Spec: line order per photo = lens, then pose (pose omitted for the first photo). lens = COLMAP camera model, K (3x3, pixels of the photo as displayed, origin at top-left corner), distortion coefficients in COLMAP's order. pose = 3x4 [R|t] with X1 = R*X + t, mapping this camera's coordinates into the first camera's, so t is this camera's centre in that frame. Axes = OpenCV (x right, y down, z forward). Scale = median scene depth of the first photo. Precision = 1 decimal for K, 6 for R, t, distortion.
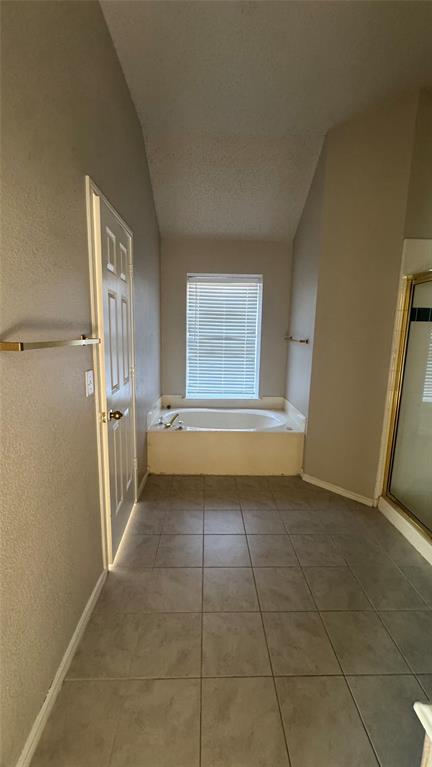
lens RADIAL K [[306.1, 0, 216.0], [0, 306.1, 383.5], [0, 0, 1]] dist [-0.000319, -0.000024]
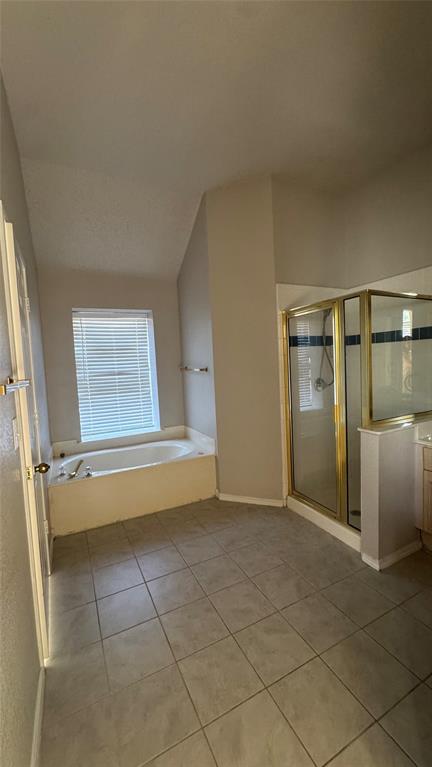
lens RADIAL K [[306.1, 0, 216.0], [0, 306.1, 383.5], [0, 0, 1]] dist [-0.000319, -0.000024]
pose [[0.906221, -0.091108, 0.412872, -0.123193], [0.135009, 0.987740, -0.078371, 0.001759], [-0.400670, 0.126763, 0.907411, 0.001817]]
